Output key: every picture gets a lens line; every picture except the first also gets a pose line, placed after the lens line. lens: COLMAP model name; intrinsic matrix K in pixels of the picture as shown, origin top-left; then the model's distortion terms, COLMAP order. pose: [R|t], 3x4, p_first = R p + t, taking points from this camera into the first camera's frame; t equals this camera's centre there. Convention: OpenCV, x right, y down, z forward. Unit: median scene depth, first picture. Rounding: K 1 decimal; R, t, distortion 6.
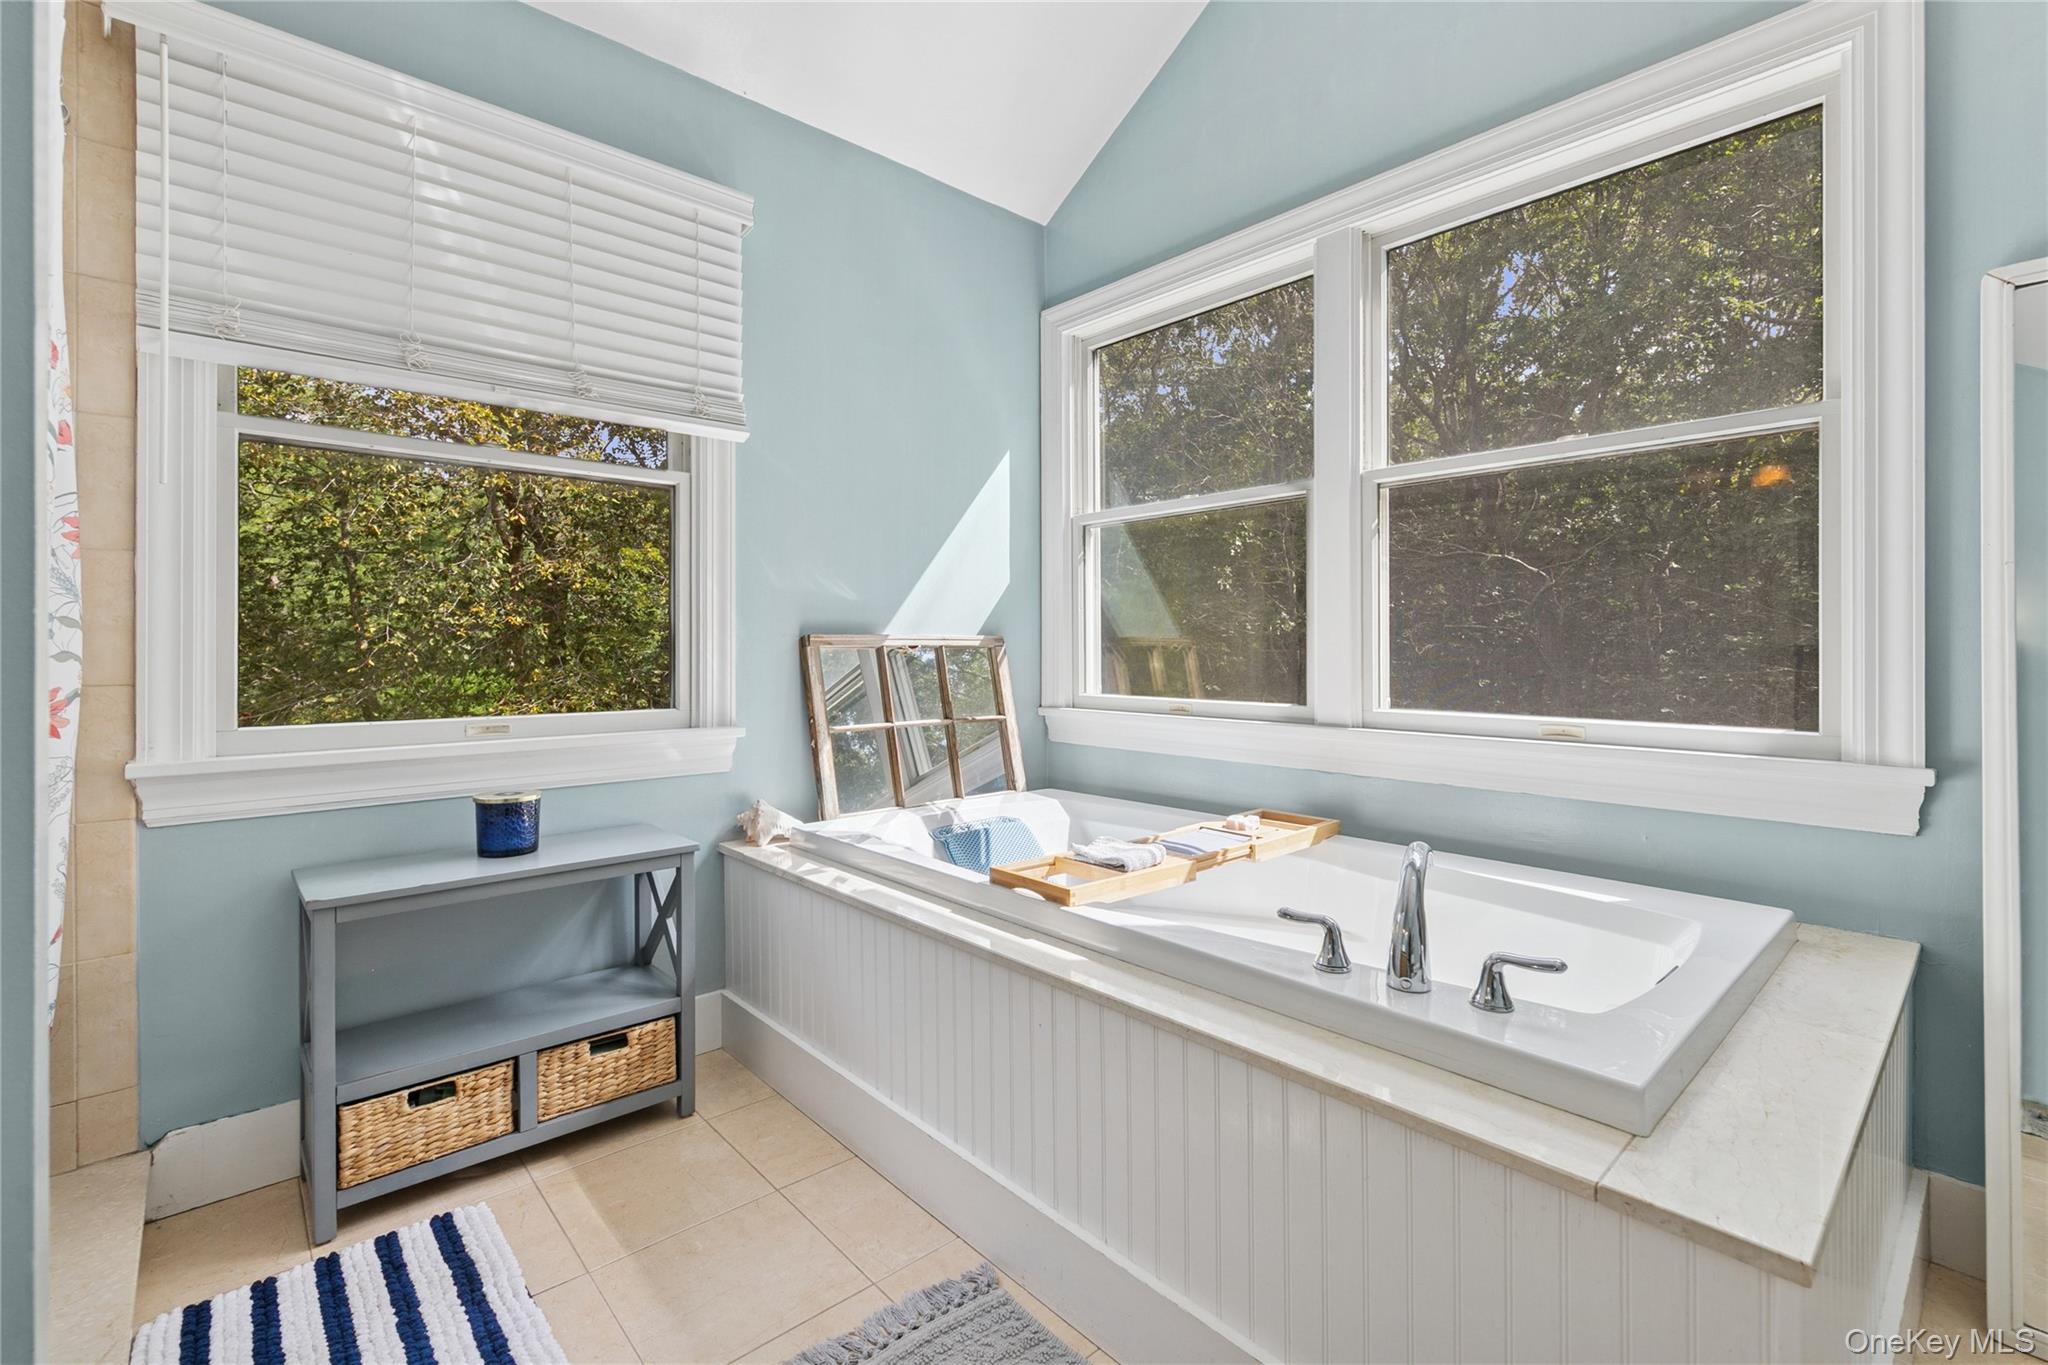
lens RADIAL K [[904.3, 0, 1032.0], [0, 904.3, 646.1], [0, 0, 1]] dist [-0.000907, -0.000076]
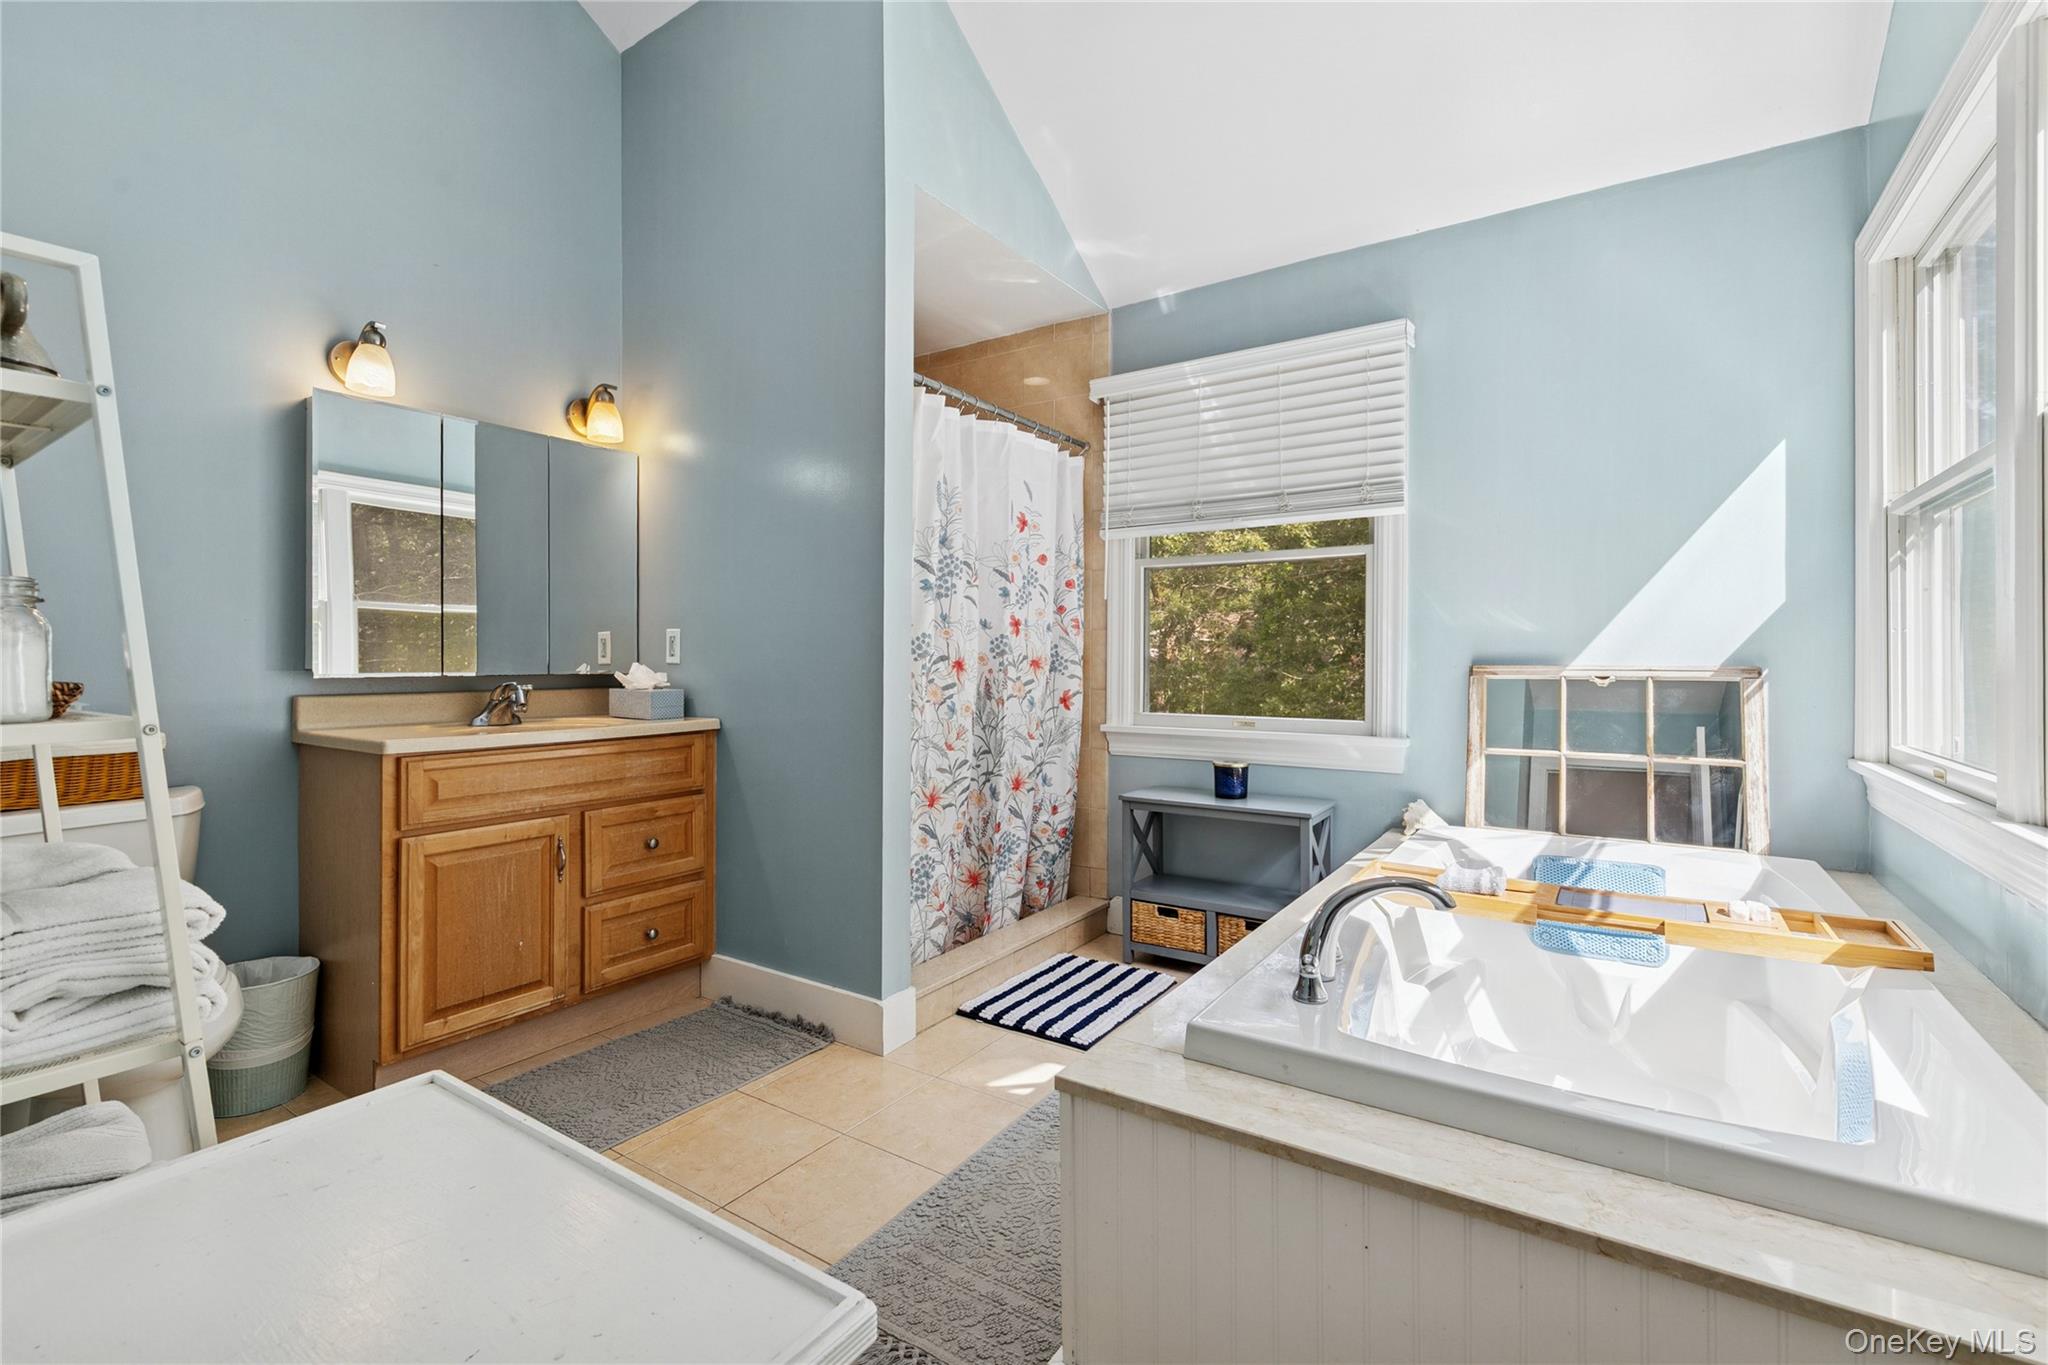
lens RADIAL K [[904.3, 0, 1025.2], [0, 904.3, 668.5], [0, 0, 1]] dist [-0.000907, -0.000076]
pose [[0.246229, 0.005313, -0.969197, 0.917431], [-0.002786, 0.999985, 0.004774, -0.016531], [0.969208, 0.001524, 0.246240, 0.210559]]
